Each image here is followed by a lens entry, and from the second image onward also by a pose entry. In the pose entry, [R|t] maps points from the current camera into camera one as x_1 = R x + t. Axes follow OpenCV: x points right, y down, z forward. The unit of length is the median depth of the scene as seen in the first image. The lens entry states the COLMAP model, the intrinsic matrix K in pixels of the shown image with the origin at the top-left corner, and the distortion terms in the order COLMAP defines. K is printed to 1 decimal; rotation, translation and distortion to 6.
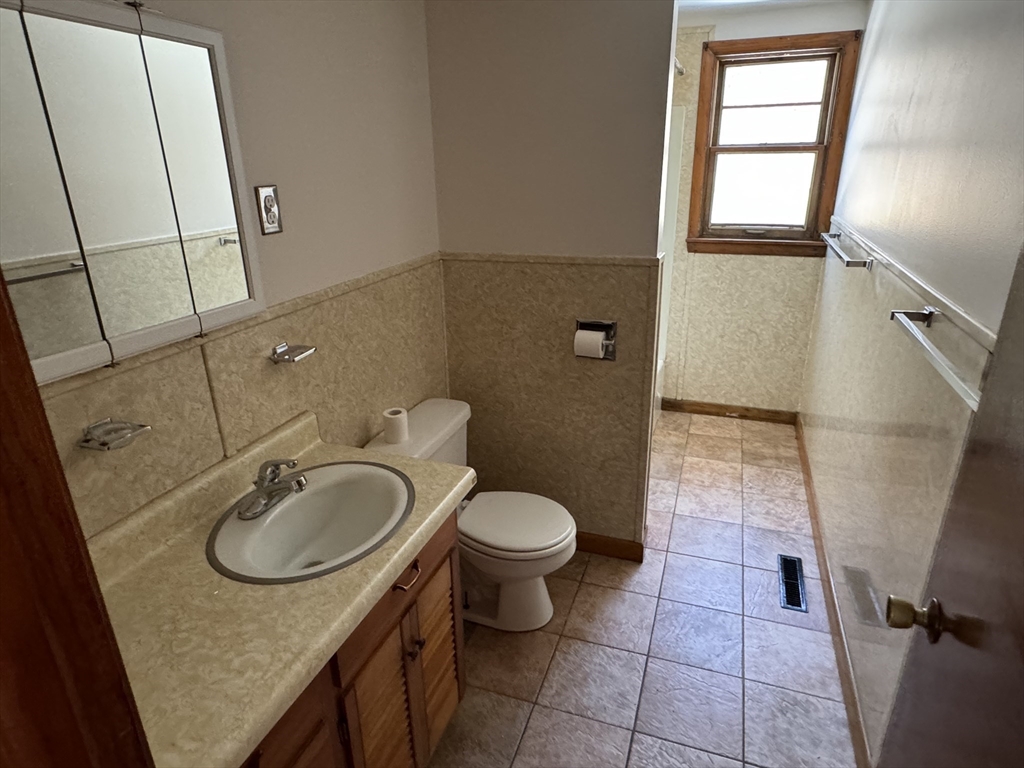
lens RADIAL K [[603.4, 0, 513.8], [0, 603.4, 381.6], [0, 0, 1]] dist [-0.003557, 0.000573]
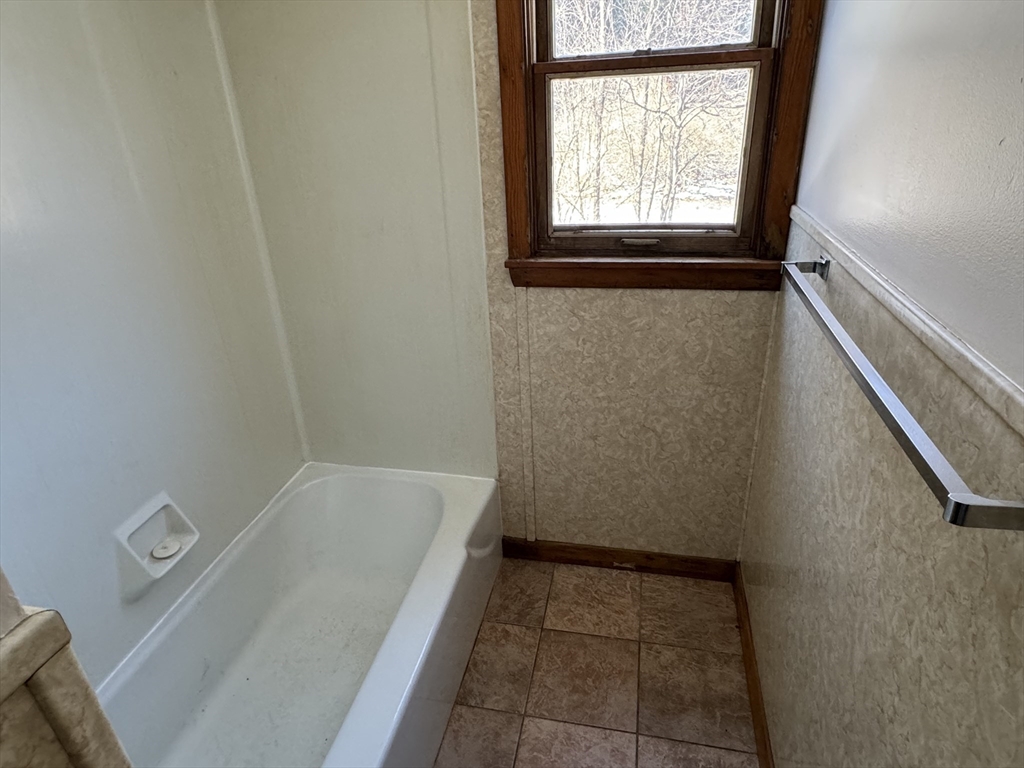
lens RADIAL K [[603.4, 0, 510.4], [0, 603.4, 386.5], [0, 0, 1]] dist [-0.003557, 0.000573]
pose [[0.991127, -0.085018, 0.102173, 0.229212], [0.076277, 0.993317, 0.086622, -0.176693], [-0.108855, -0.078060, 0.990988, 0.502379]]
